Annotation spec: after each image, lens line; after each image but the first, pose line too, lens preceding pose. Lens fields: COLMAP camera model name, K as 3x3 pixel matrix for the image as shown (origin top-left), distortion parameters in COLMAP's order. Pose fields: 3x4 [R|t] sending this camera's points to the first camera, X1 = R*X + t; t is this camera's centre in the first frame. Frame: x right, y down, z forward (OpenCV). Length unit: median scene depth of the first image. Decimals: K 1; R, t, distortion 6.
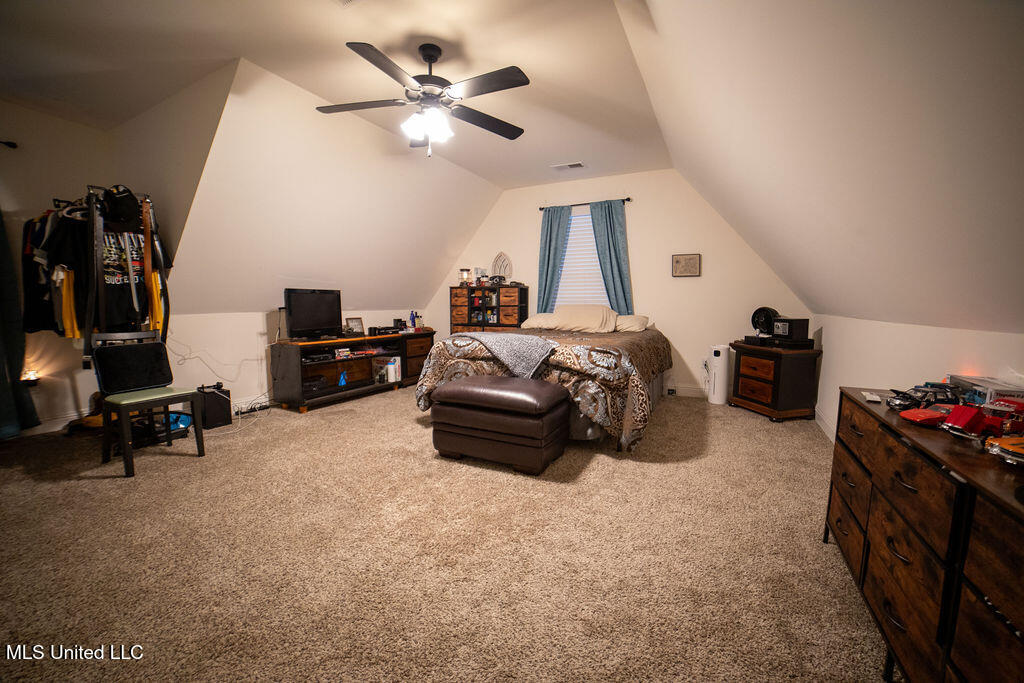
lens RADIAL K [[408.4, 0, 518.5], [0, 408.4, 357.0], [0, 0, 1]] dist [-0.057969, 0.000054]
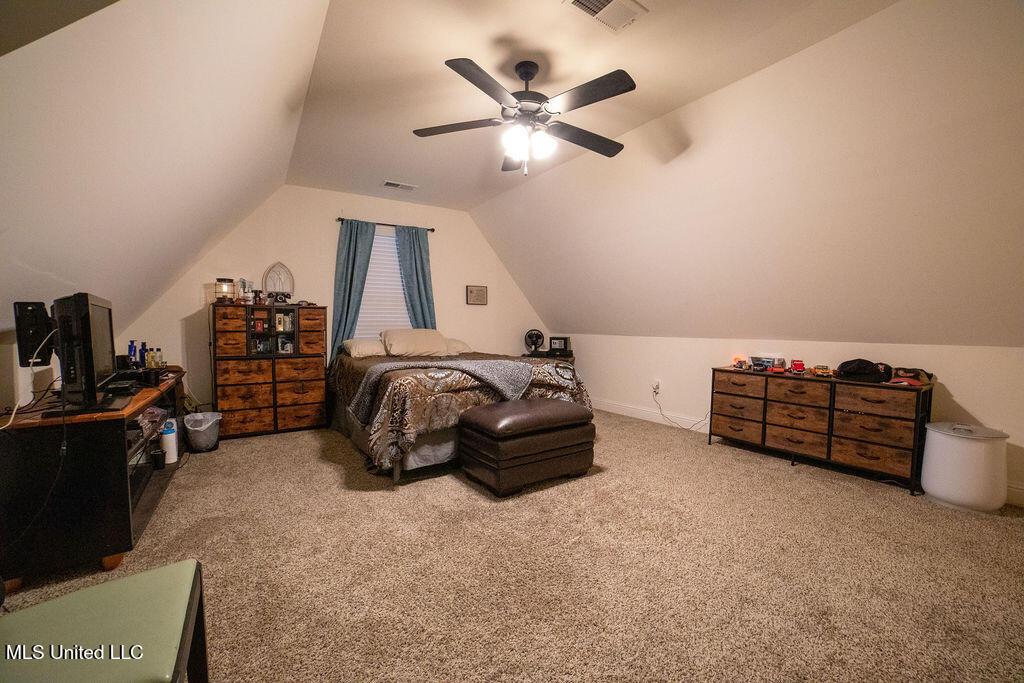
lens RADIAL K [[408.4, 0, 518.5], [0, 408.4, 357.0], [0, 0, 1]] dist [-0.057969, 0.000054]
pose [[0.499856, -0.065047, 0.863662, -0.546172], [0.108593, 0.994014, 0.012014, -0.043529], [-0.859274, 0.087783, 0.503928, 0.282084]]
